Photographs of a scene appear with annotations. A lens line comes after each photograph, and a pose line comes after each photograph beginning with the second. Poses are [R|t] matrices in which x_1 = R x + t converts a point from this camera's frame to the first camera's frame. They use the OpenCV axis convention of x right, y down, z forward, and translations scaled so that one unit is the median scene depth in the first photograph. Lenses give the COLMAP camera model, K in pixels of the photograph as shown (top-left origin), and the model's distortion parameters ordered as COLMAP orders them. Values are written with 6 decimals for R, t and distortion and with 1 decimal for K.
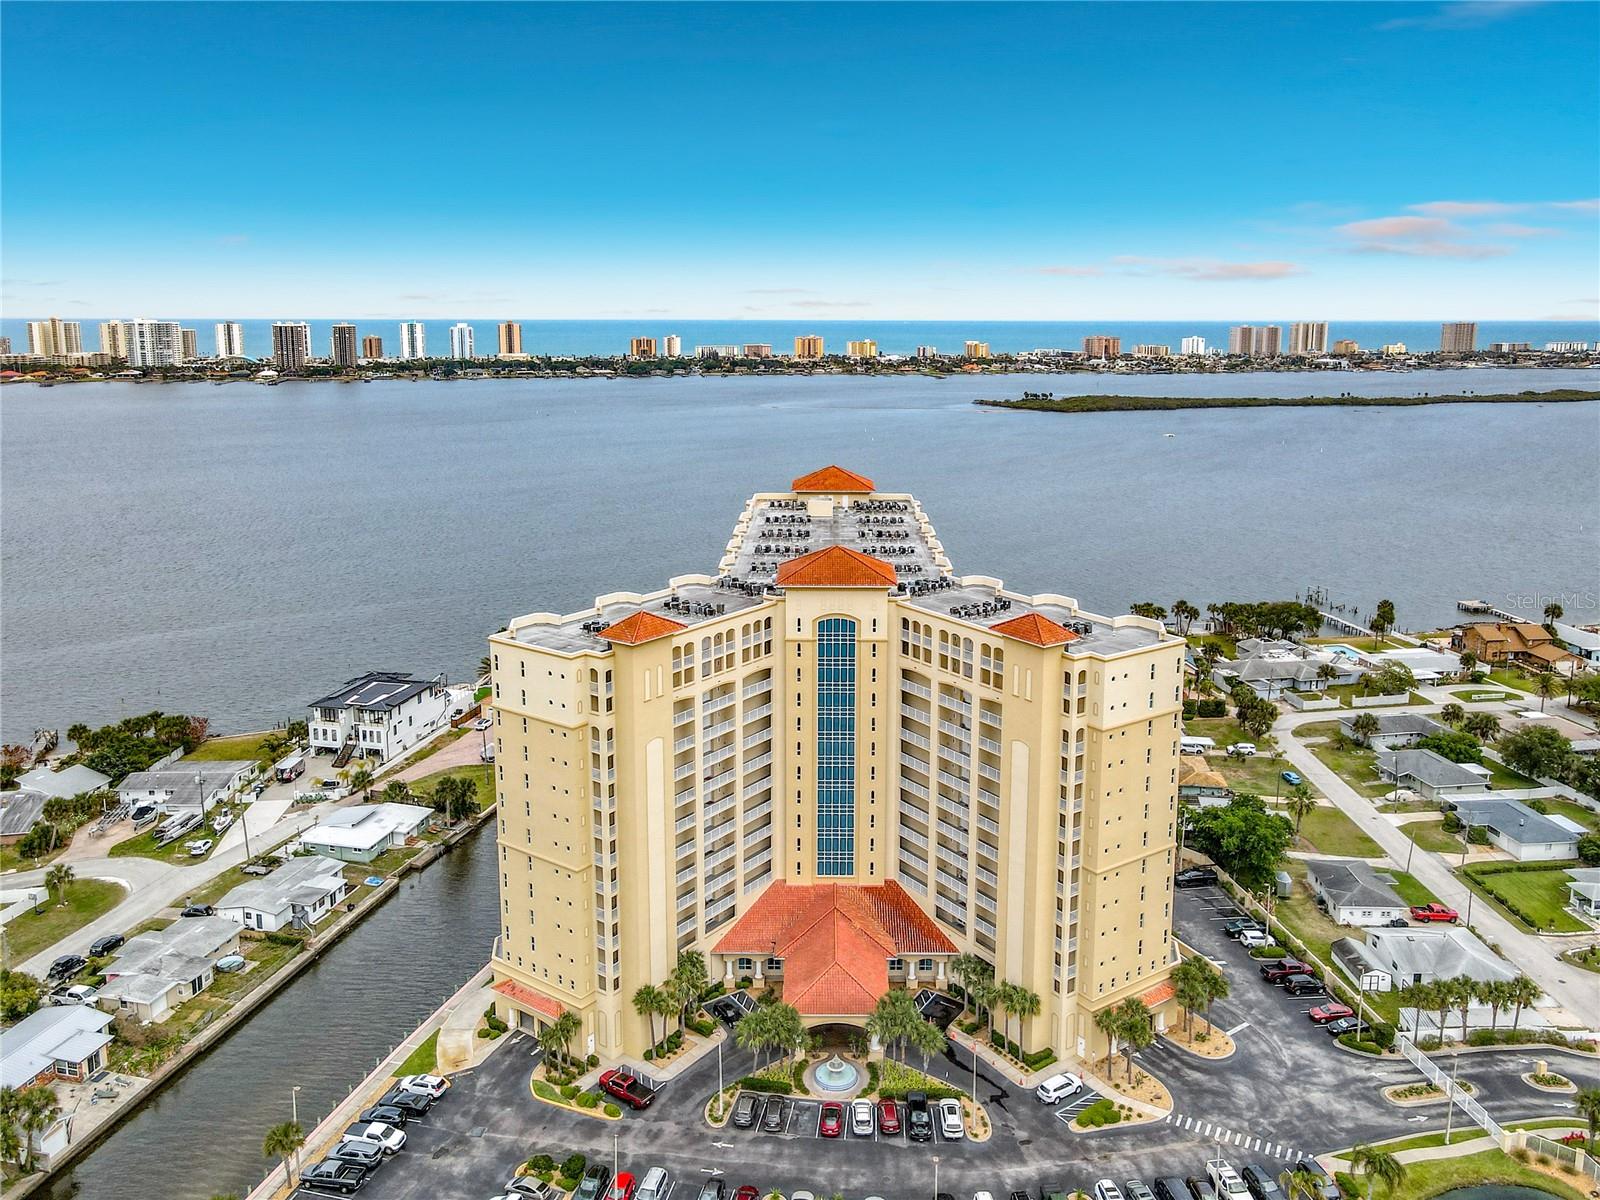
lens RADIAL K [[1193.7, 0, 792.9], [0, 1193.7, 550.8], [0, 0, 1]] dist [0.007041, 0.008749]
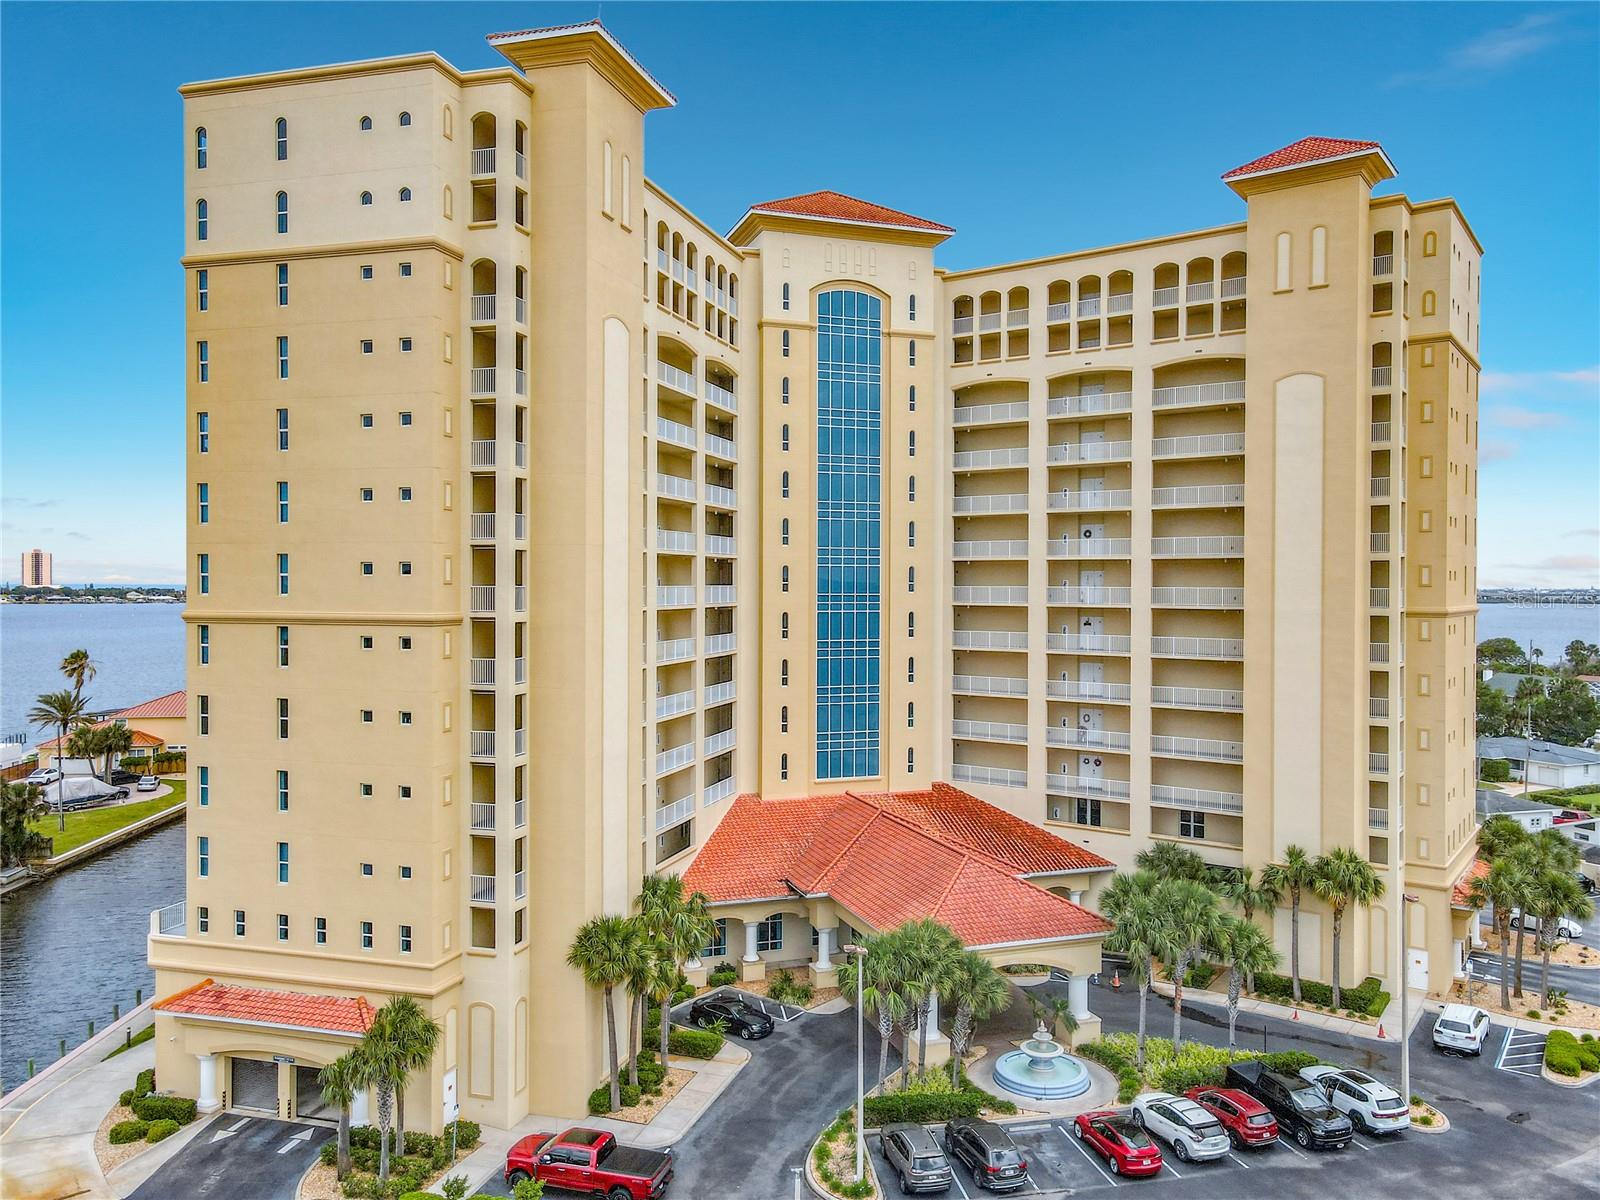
lens RADIAL K [[1193.7, 0, 810.9], [0, 1193.7, 606.5], [0, 0, 1]] dist [0.007041, 0.008749]
pose [[0.941059, -0.002100, 0.338237, -0.191471], [0.054899, 0.987670, -0.146611, 0.319665], [-0.333759, 0.156538, 0.929570, 0.572688]]
